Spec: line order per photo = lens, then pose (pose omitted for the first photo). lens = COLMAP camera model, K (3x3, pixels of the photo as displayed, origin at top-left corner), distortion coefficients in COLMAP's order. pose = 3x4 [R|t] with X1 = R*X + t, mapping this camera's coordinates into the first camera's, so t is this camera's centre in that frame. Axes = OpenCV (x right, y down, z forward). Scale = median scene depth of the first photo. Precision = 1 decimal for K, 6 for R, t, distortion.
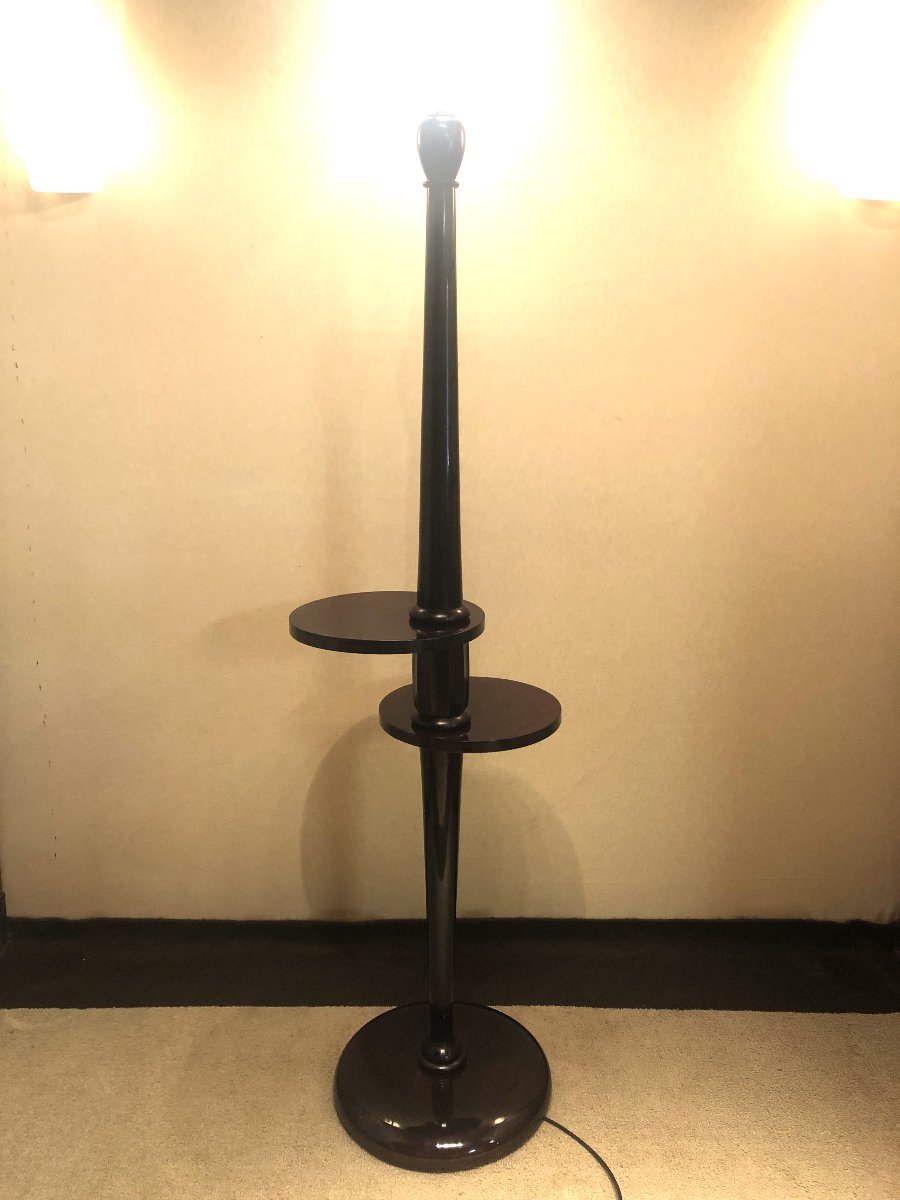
lens RADIAL K [[976.4, 0, 450.0], [0, 976.4, 600.0], [0, 0, 1]] dist [0.004860, 0.002339]
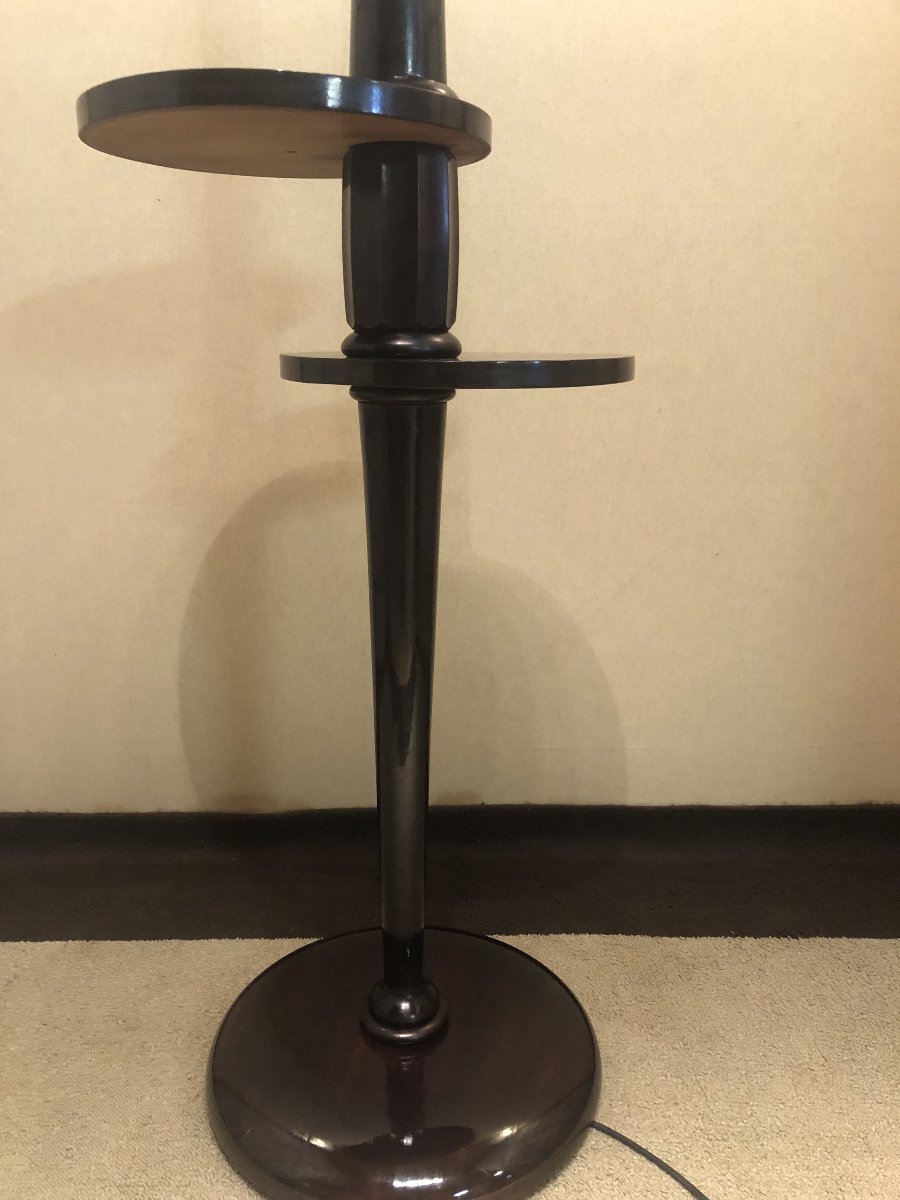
lens RADIAL K [[1015.3, 0, 450.0], [0, 1015.3, 600.0], [0, 0, 1]] dist [0.050293, -0.082244]
pose [[0.999345, 0.000339, 0.036186, -0.002810], [-0.001732, 0.999259, 0.038457, 0.189353], [-0.036146, -0.038495, 0.998605, 0.388754]]
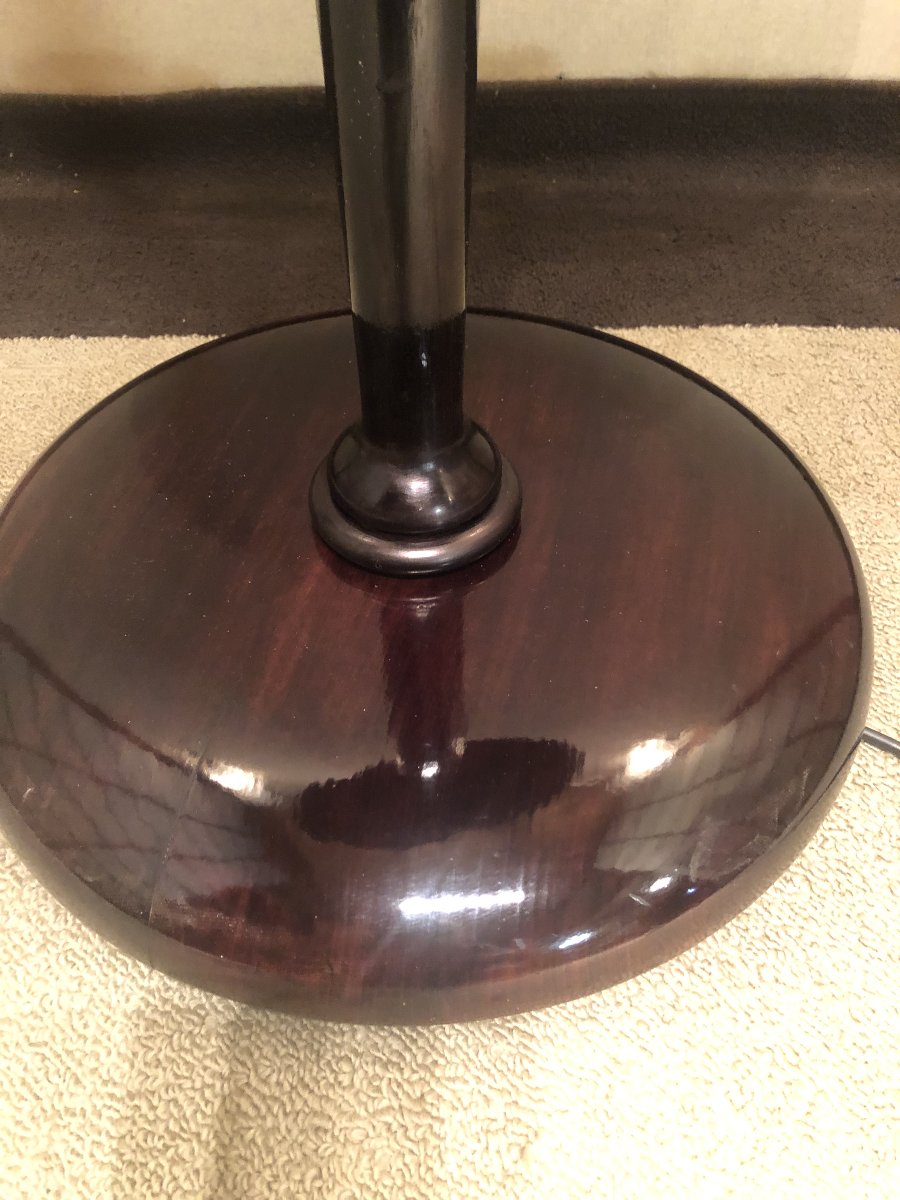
lens RADIAL K [[1066.4, 0, 450.0], [0, 1066.4, 600.0], [0, 0, 1]] dist [-0.269093, 0.759112]
pose [[0.999880, -0.014412, -0.005674, 0.000693], [0.015079, 0.822052, 0.569213, 0.306053], [-0.003539, -0.569230, 0.822171, 0.698433]]
